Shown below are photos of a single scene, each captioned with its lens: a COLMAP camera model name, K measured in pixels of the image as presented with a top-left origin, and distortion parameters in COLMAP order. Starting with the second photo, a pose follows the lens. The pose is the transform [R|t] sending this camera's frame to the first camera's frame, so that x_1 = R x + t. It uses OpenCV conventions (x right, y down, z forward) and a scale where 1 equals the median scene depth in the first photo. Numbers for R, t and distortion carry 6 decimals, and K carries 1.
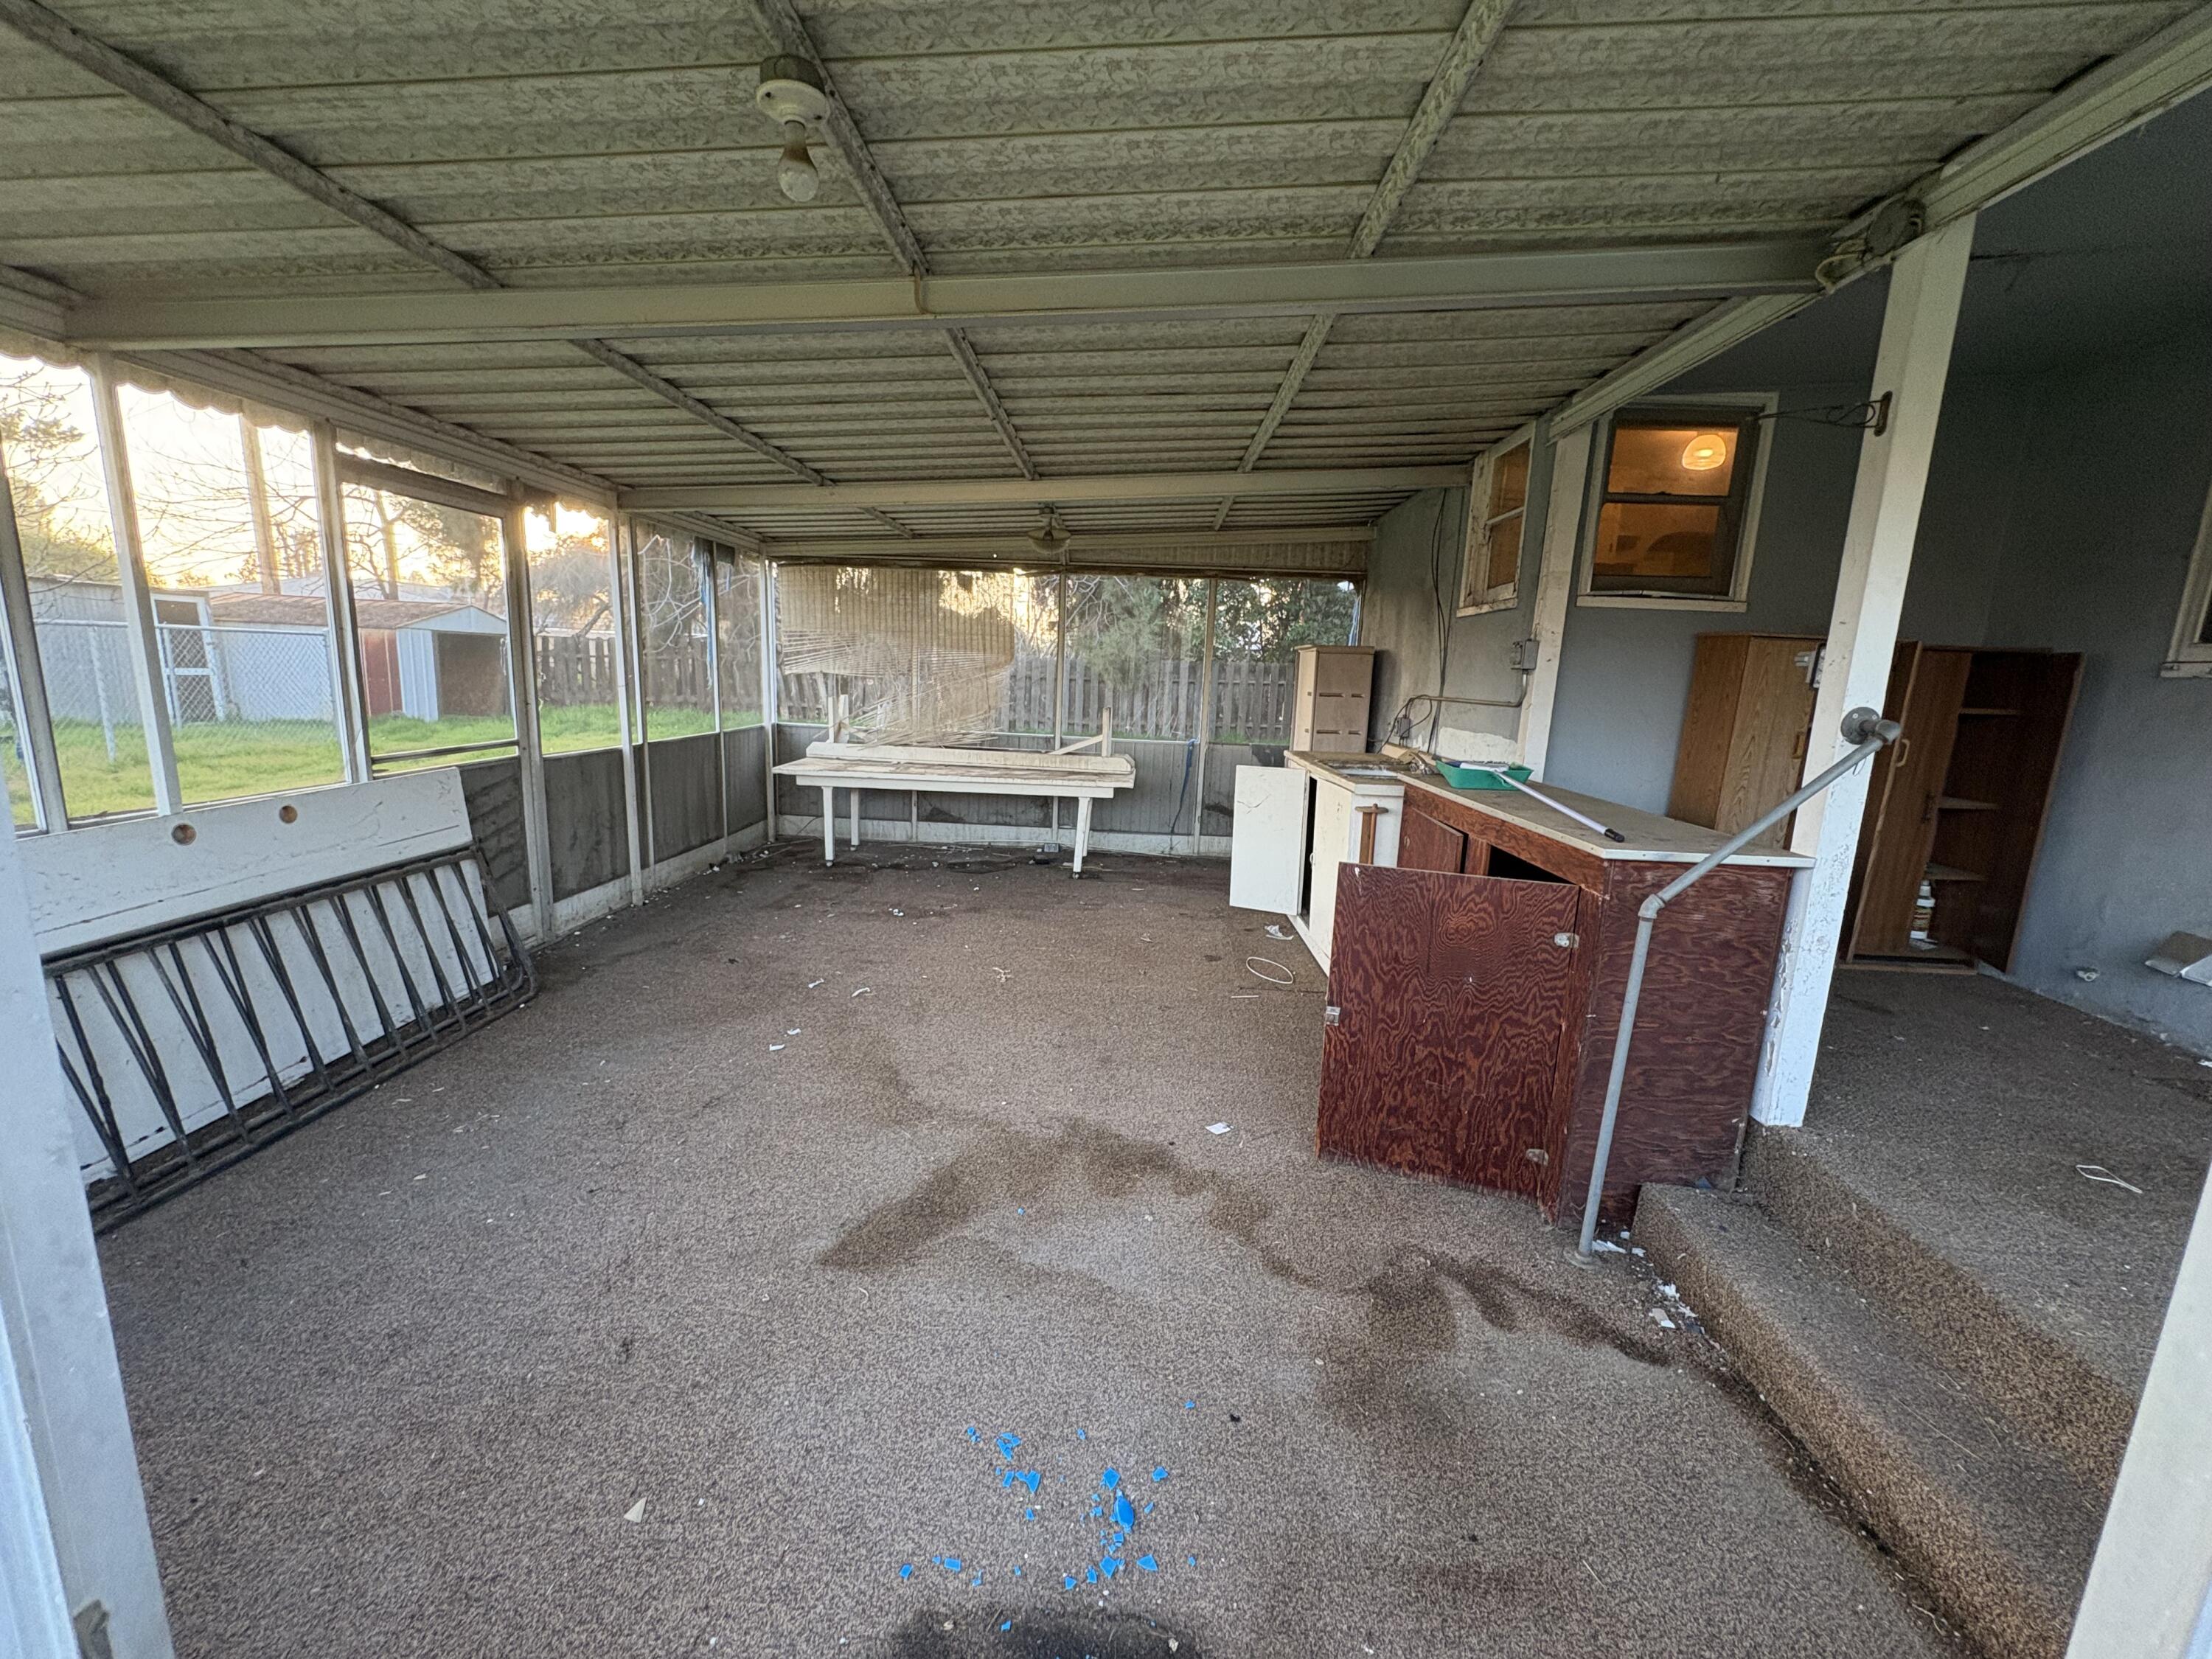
lens RADIAL K [[874.9, 0, 1101.3], [0, 874.9, 830.3], [0, 0, 1]] dist [-0.001946, 0.000060]
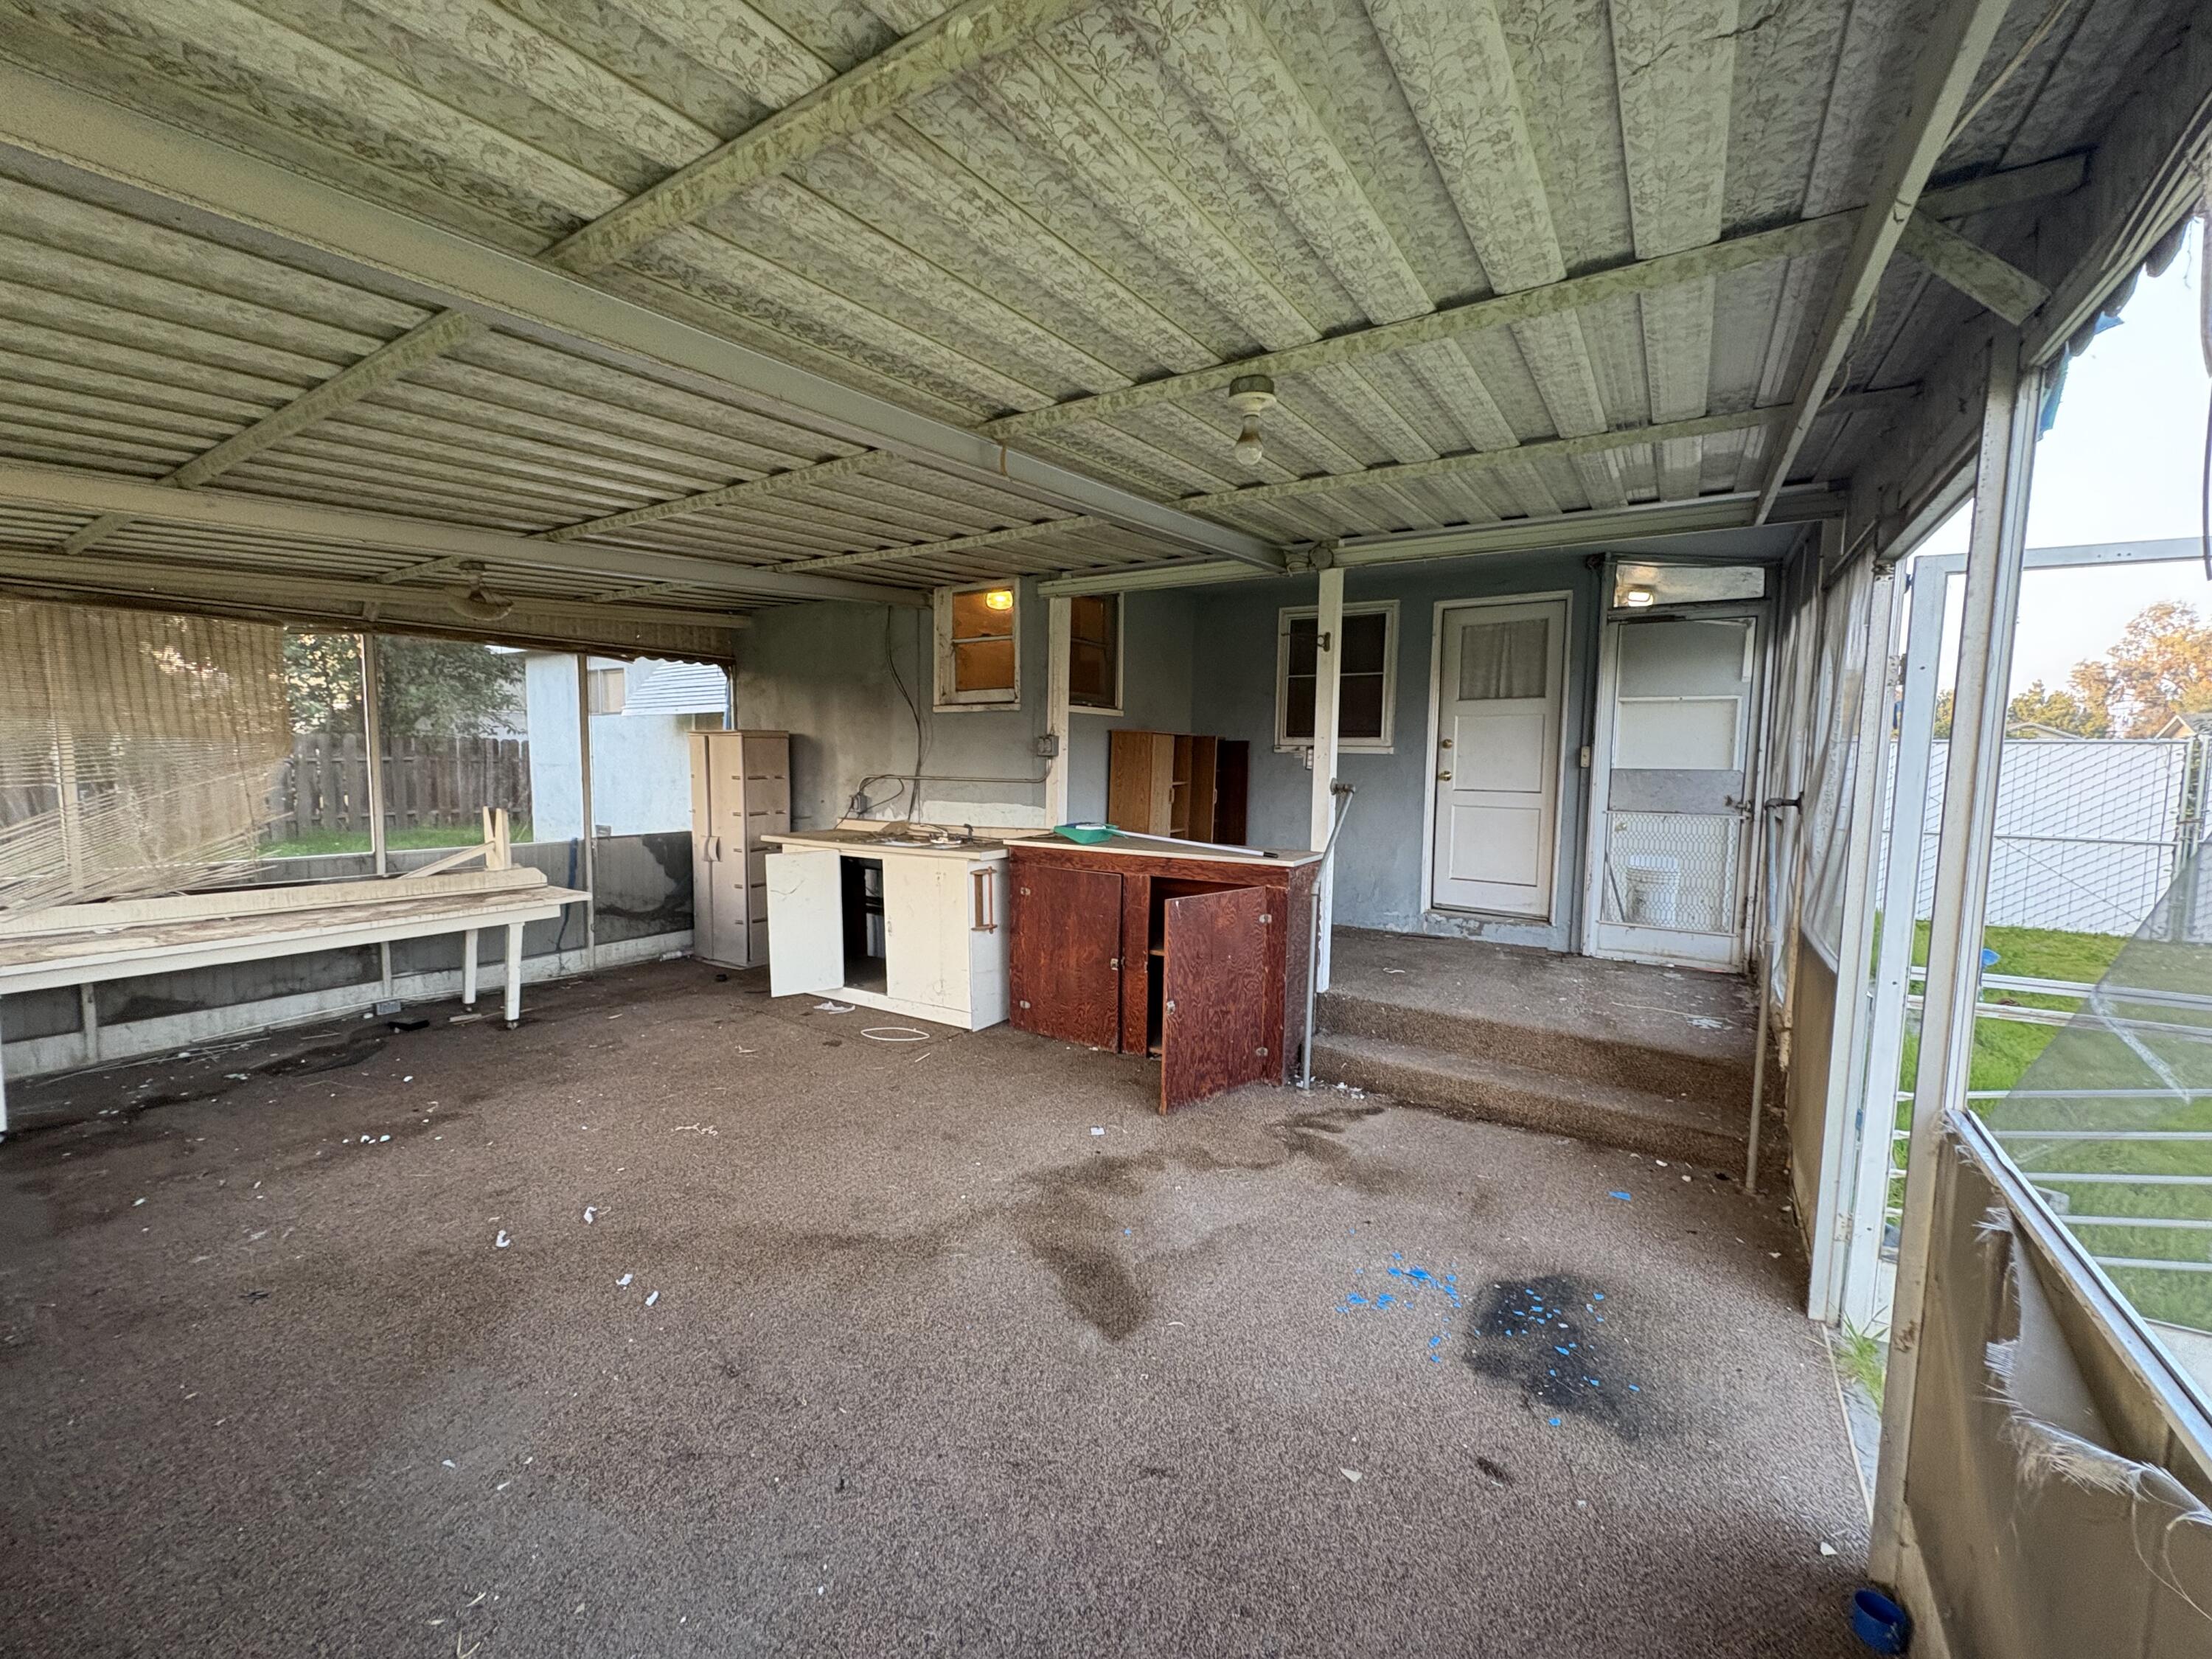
lens RADIAL K [[874.9, 0, 1106.4], [0, 874.9, 831.0], [0, 0, 1]] dist [-0.001946, 0.000060]
pose [[0.511411, -0.105209, 0.852871, -0.737887], [0.162203, 0.986455, 0.024425, -0.094185], [-0.843889, 0.125847, 0.521549, 0.233266]]
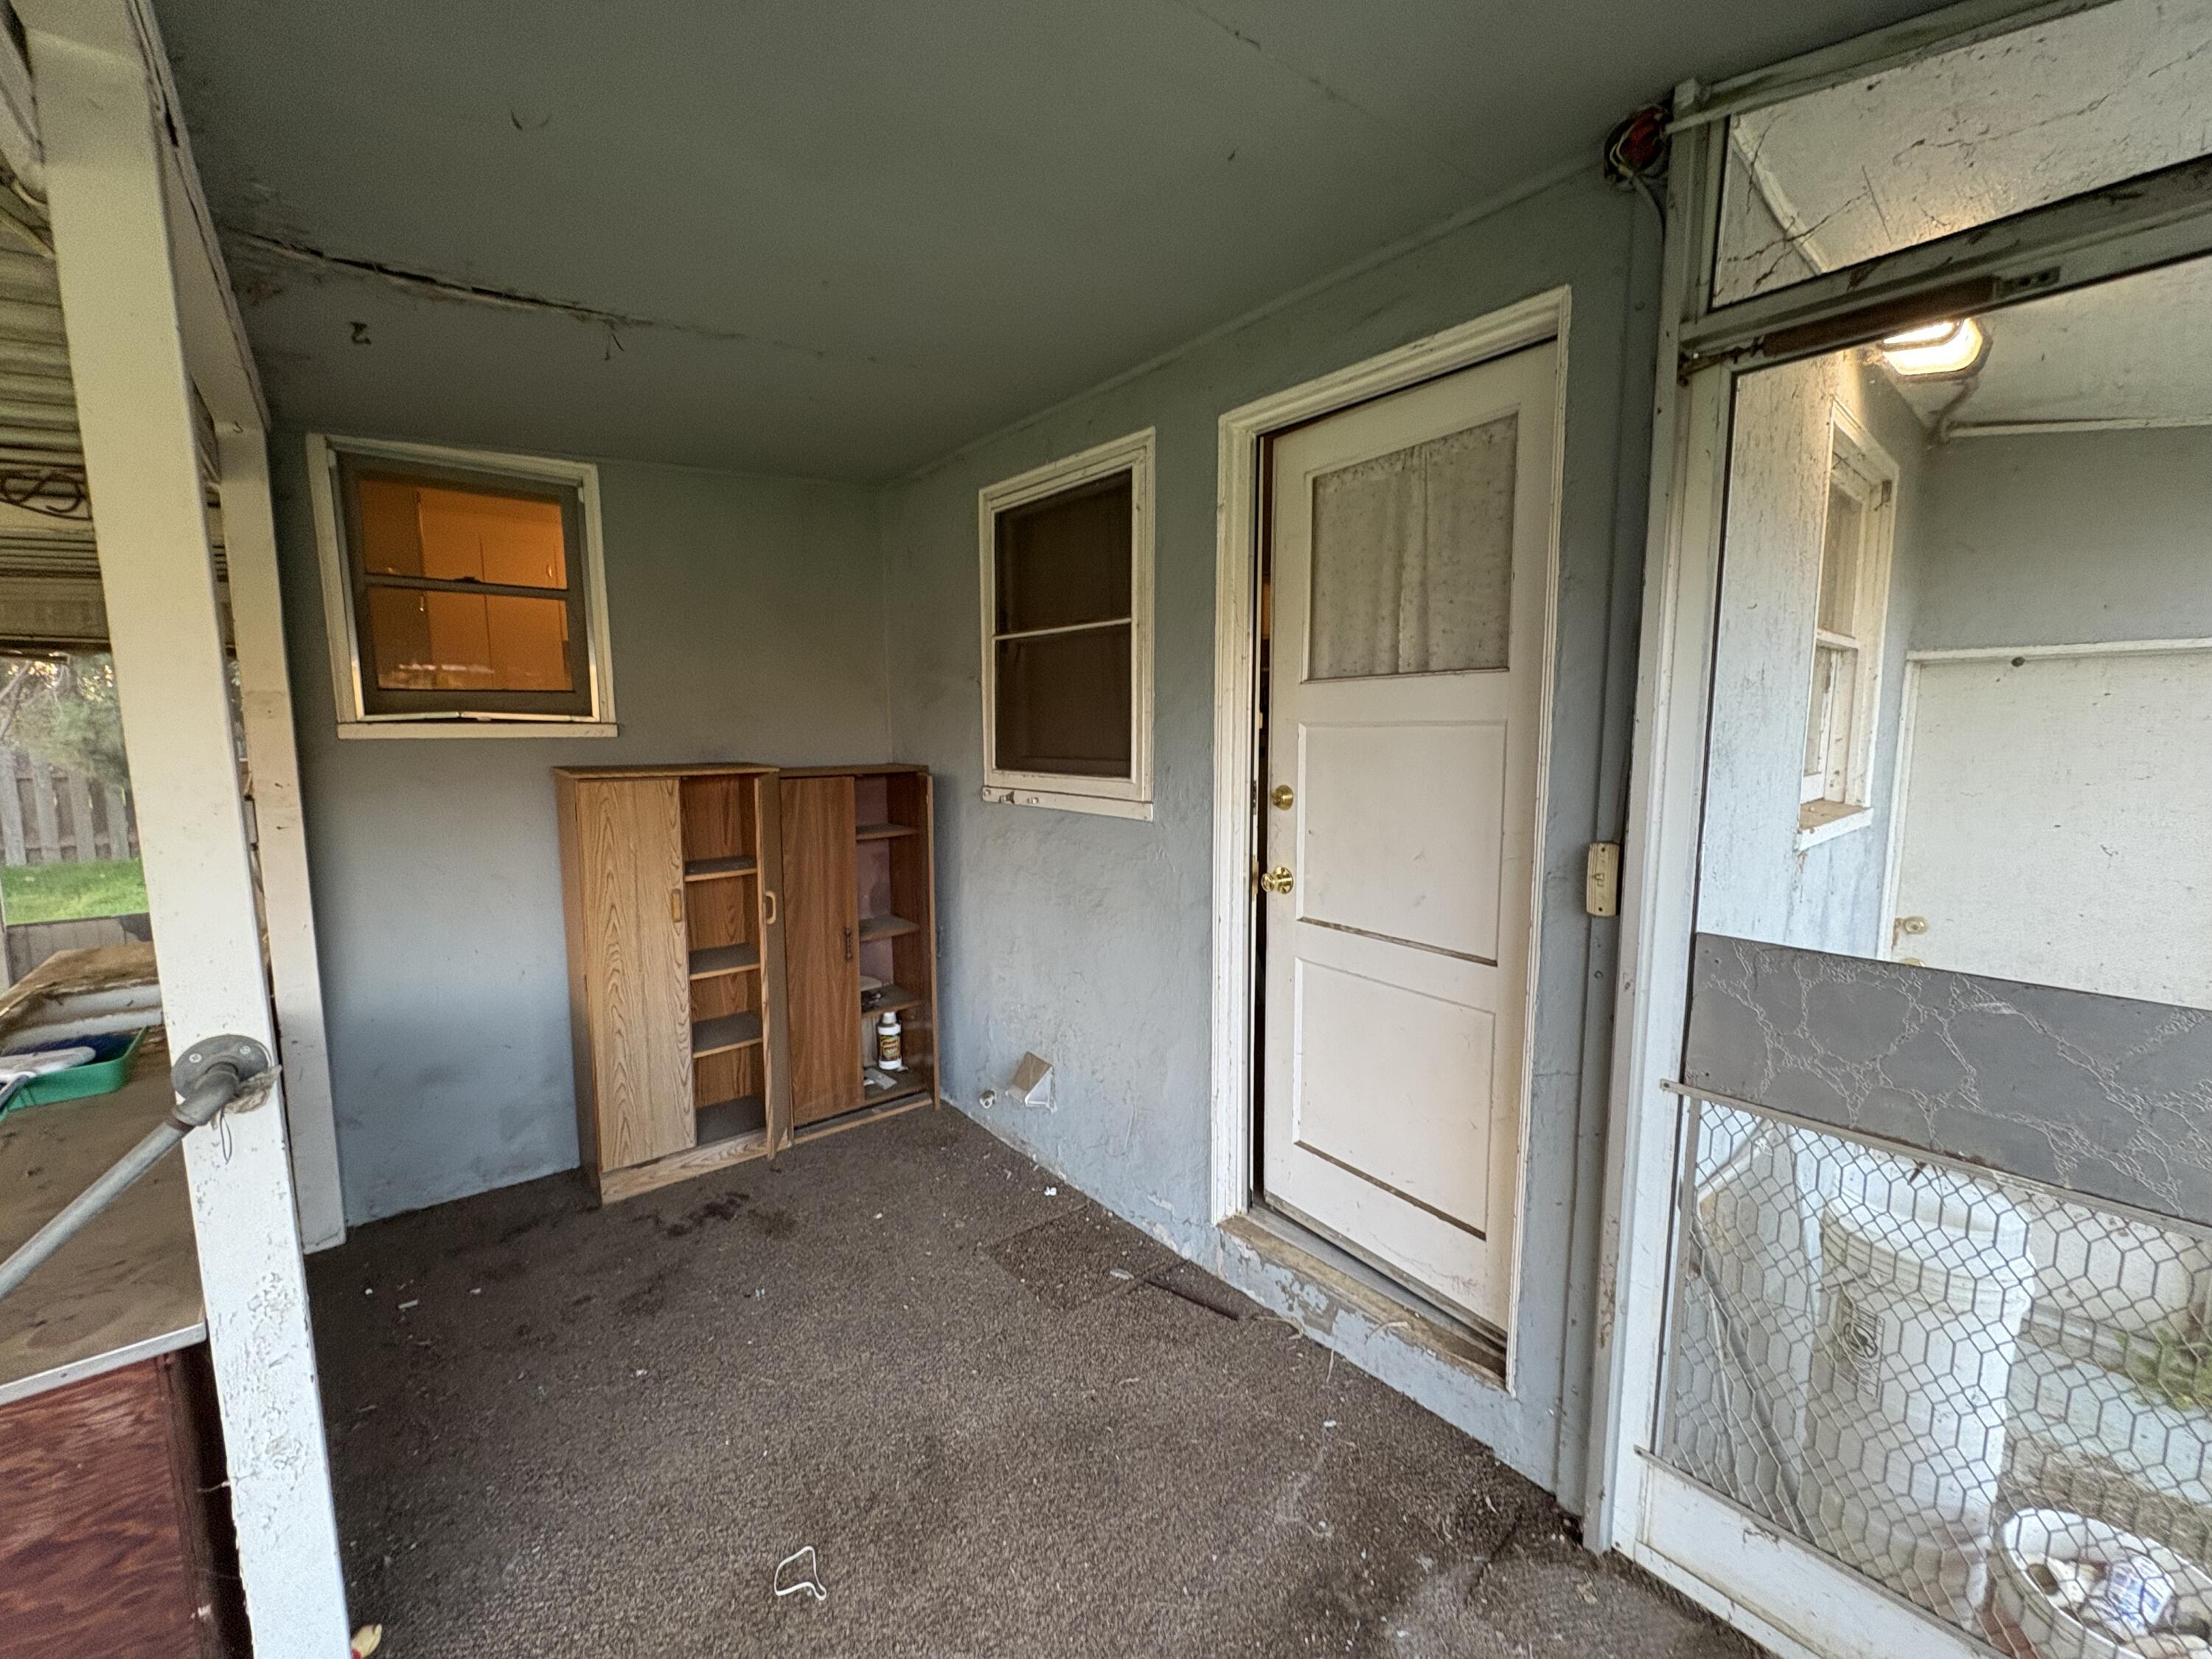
lens RADIAL K [[874.9, 0, 1096.6], [0, 874.9, 830.4], [0, 0, 1]] dist [-0.001946, 0.000060]
pose [[0.741417, -0.118624, 0.660477, 0.571923], [0.151934, 0.988366, 0.006960, -0.114771], [-0.653618, 0.095188, 0.750814, 0.143773]]
